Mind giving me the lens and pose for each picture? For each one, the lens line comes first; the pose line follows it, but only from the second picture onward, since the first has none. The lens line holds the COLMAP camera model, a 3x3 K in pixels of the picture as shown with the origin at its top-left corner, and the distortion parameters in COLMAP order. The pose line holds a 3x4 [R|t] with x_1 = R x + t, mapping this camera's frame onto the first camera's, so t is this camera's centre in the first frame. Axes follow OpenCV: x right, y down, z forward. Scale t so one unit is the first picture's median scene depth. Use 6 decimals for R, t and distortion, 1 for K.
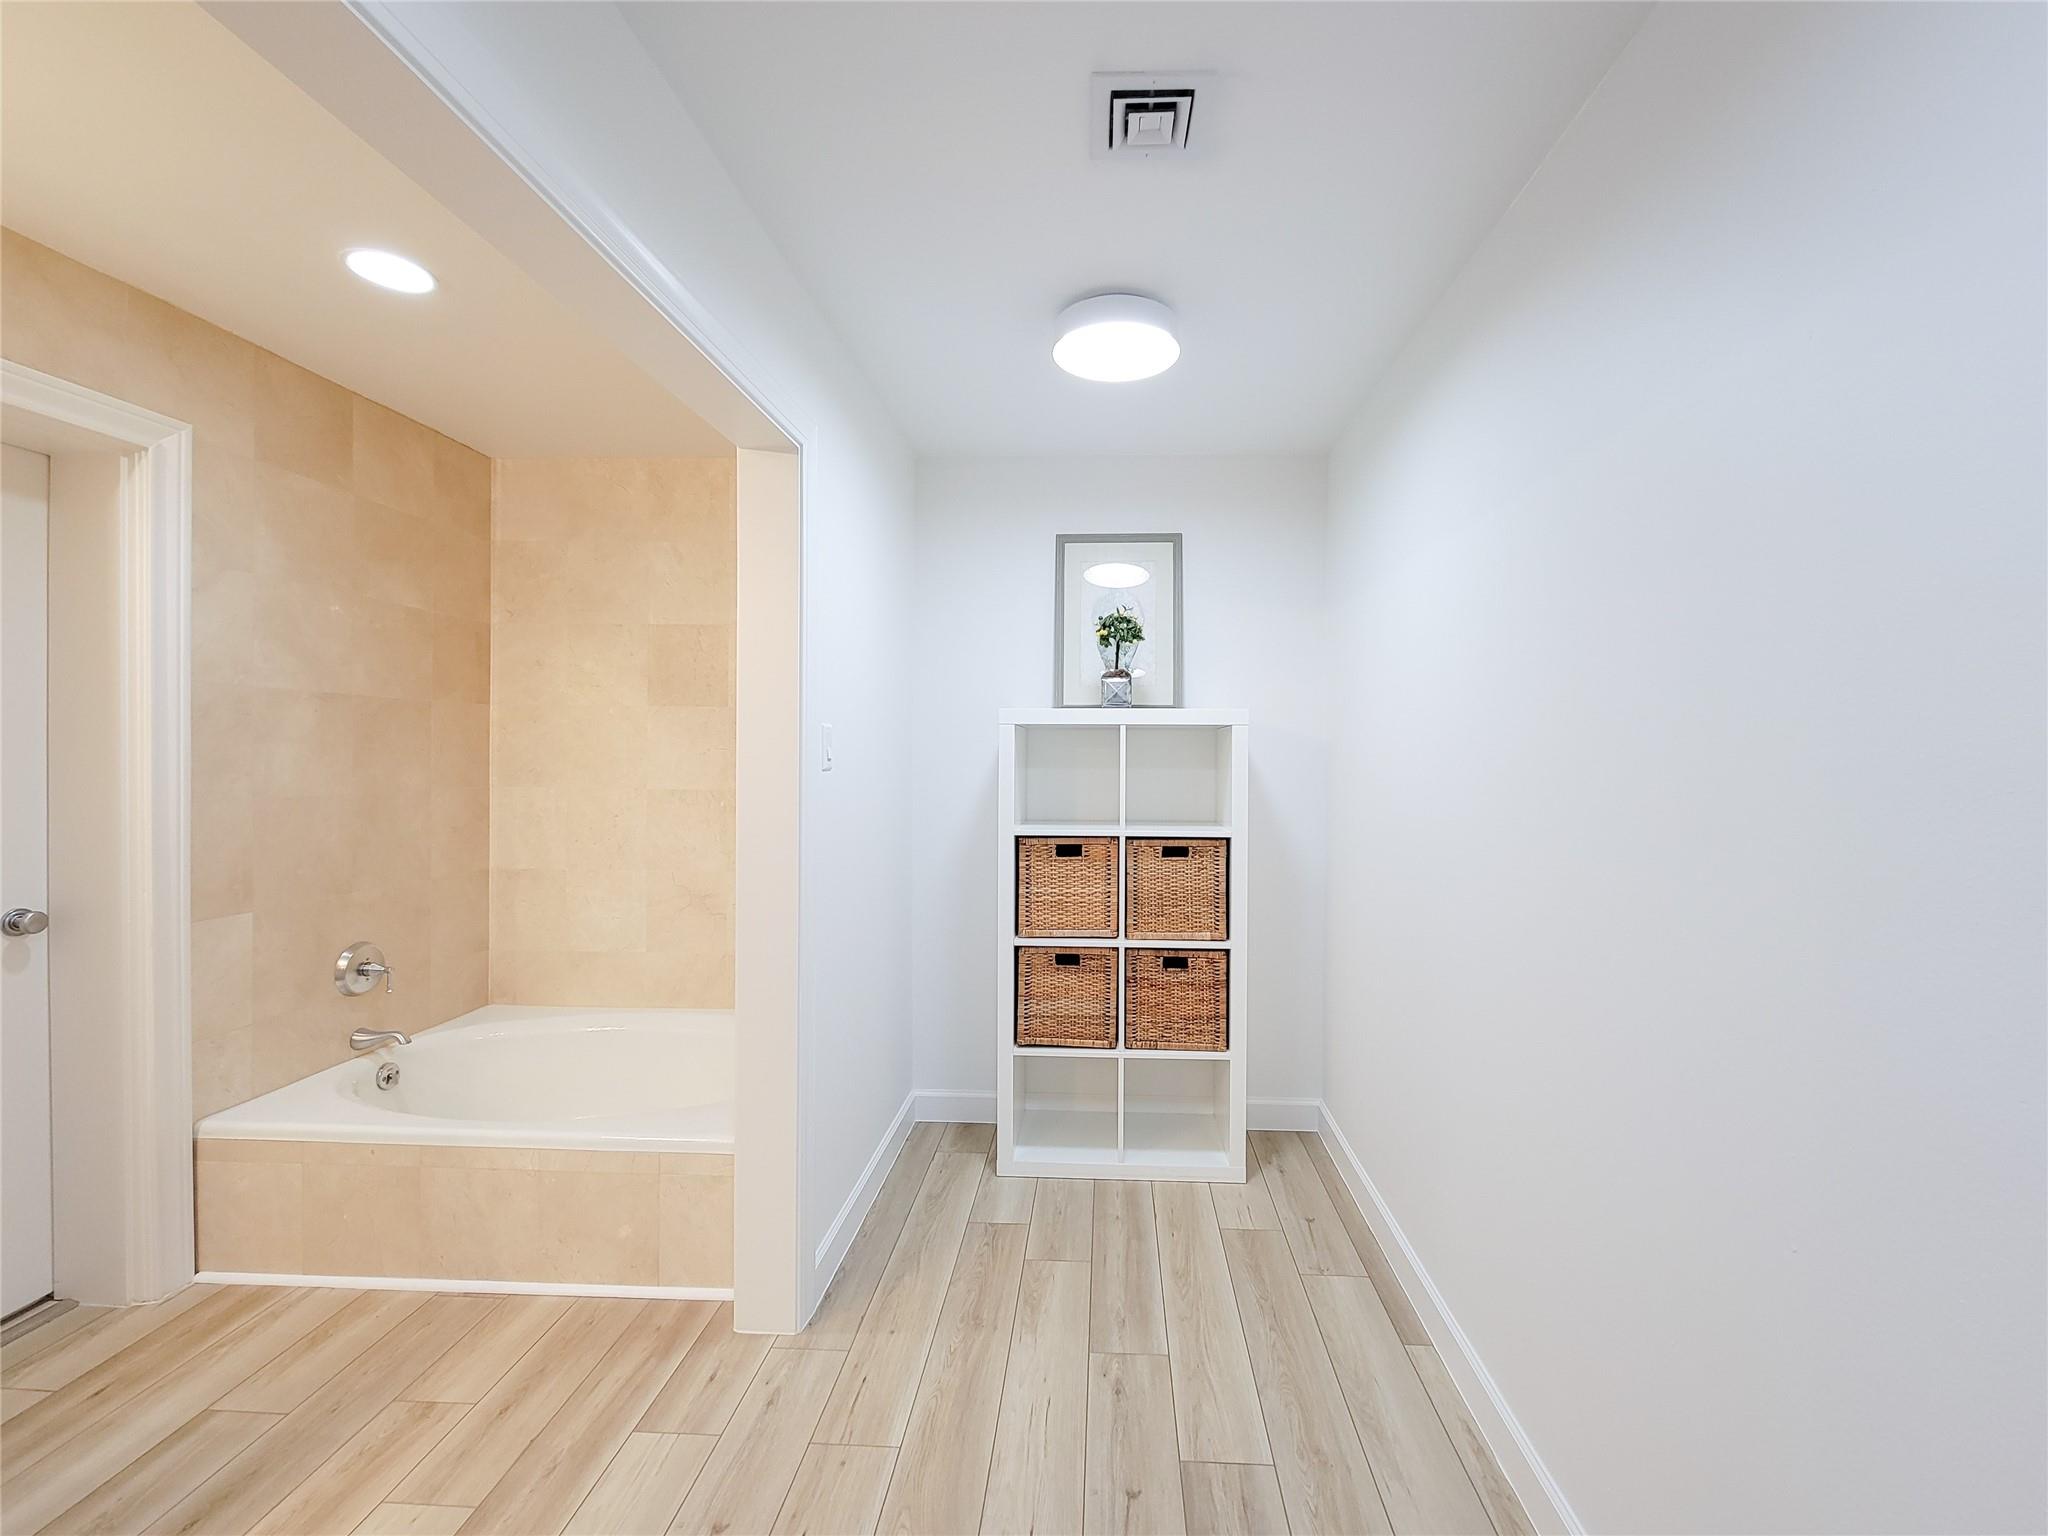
lens RADIAL K [[844.2, 0, 1072.4], [0, 844.2, 772.5], [0, 0, 1]] dist [0.004202, -0.003260]
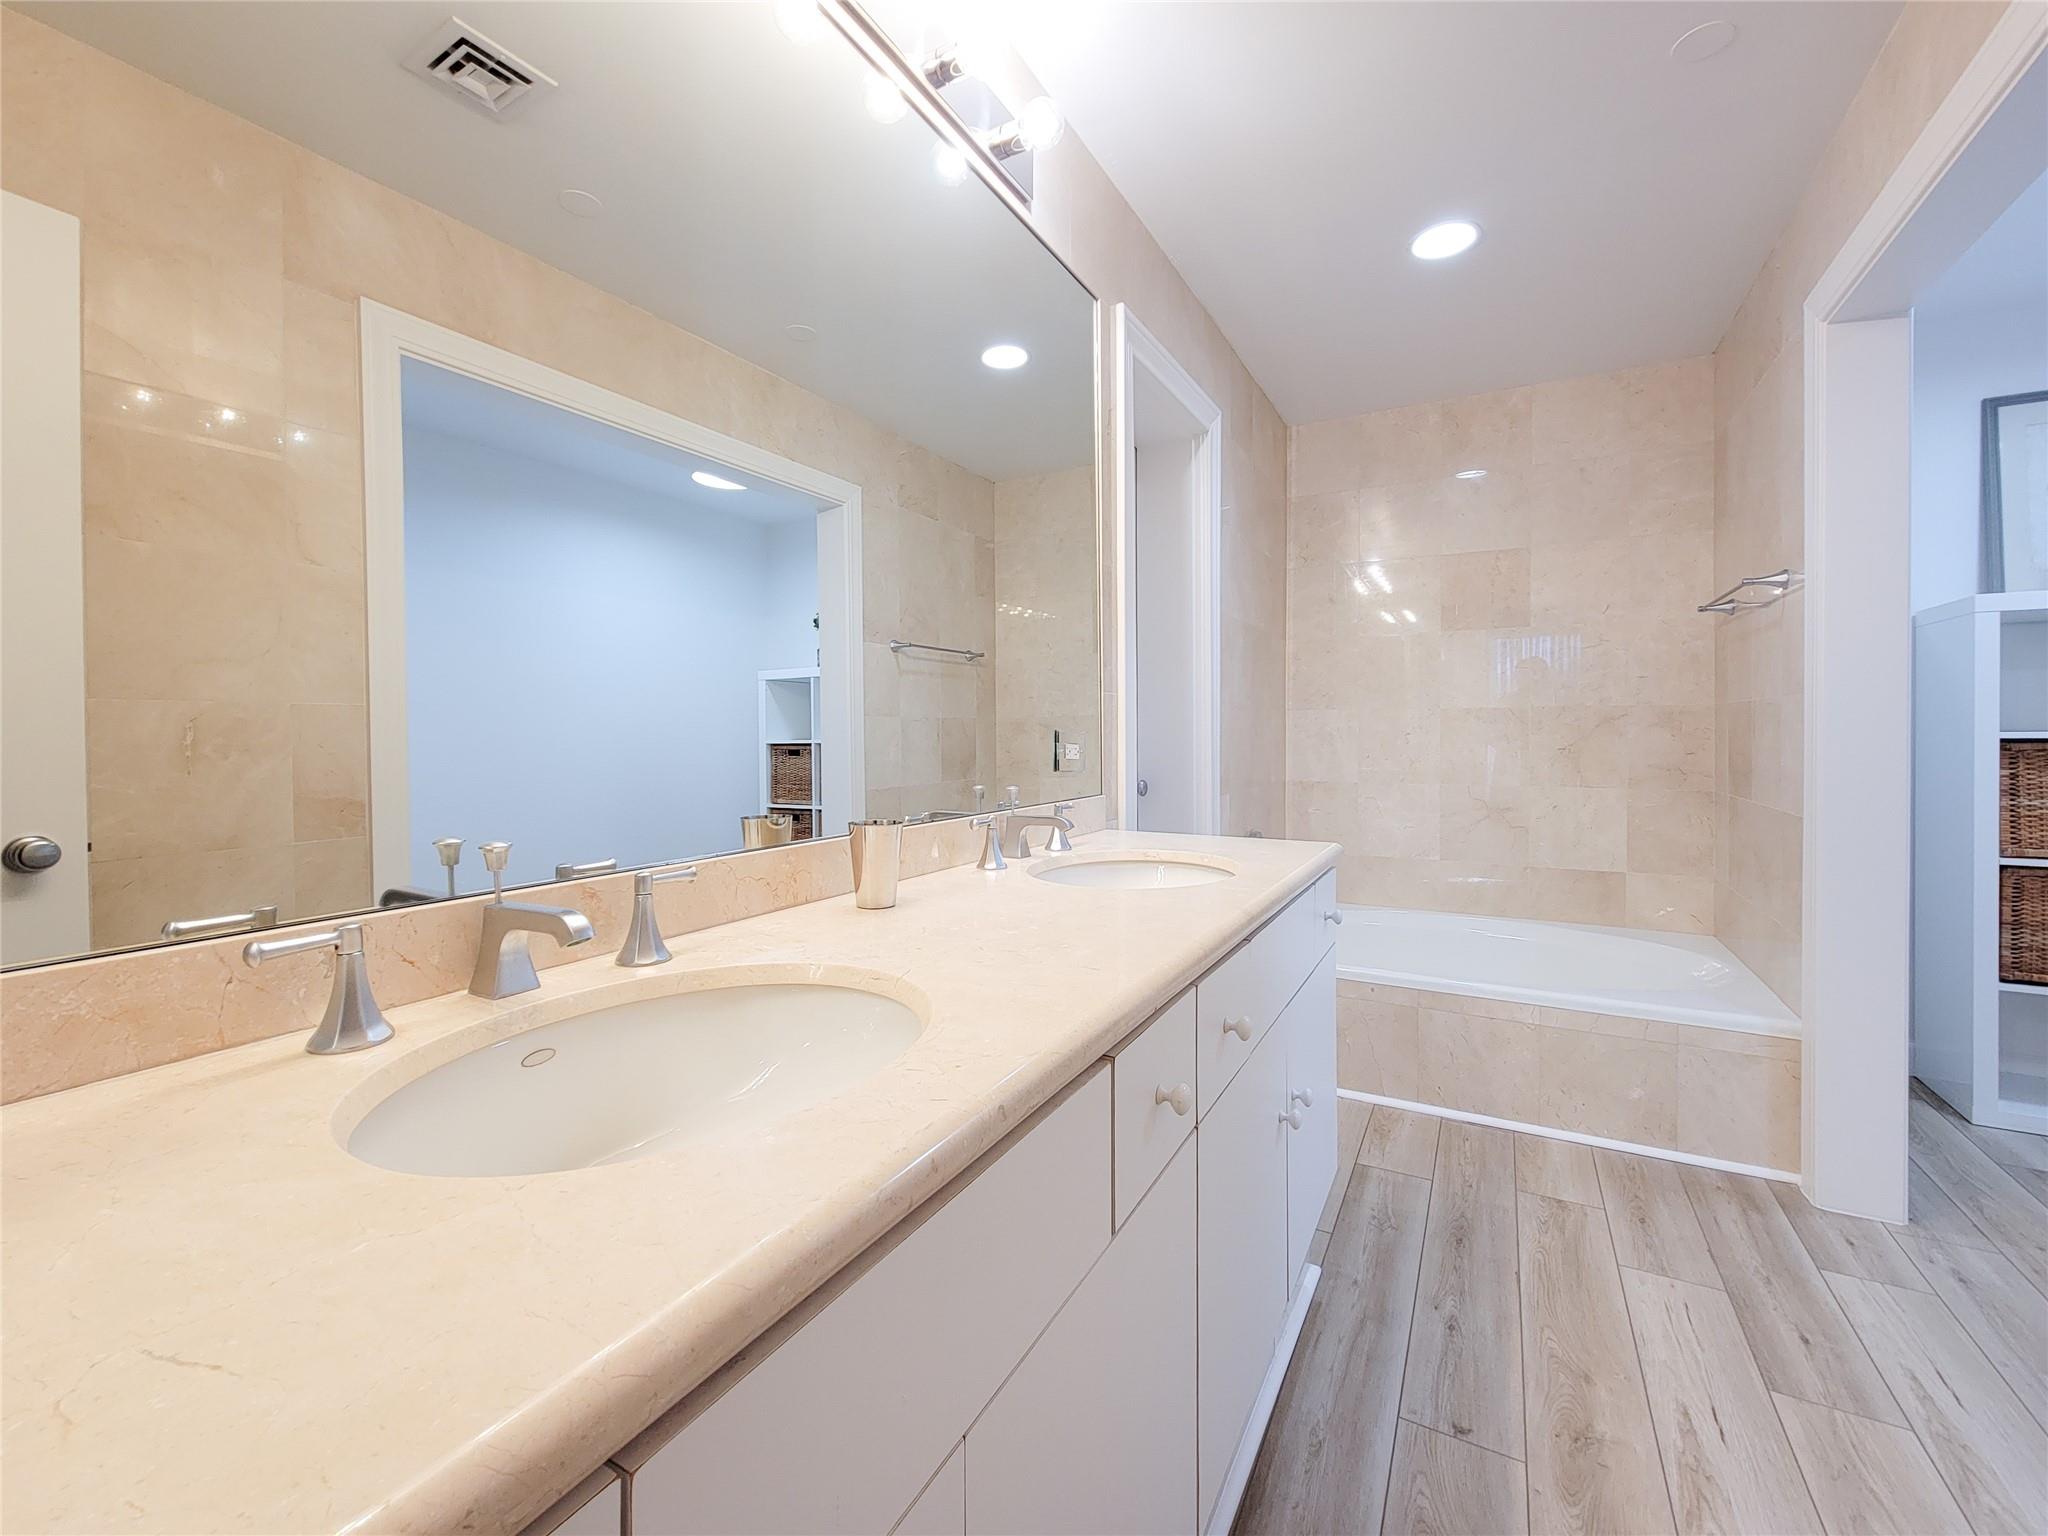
lens RADIAL K [[844.2, 0, 1023.8], [0, 844.2, 751.9], [0, 0, 1]] dist [0.004202, -0.003260]
pose [[0.892701, -0.001958, -0.450646, -0.583911], [0.000405, 0.999994, -0.003543, 0.092899], [0.450650, 0.002980, 0.892696, -0.234428]]
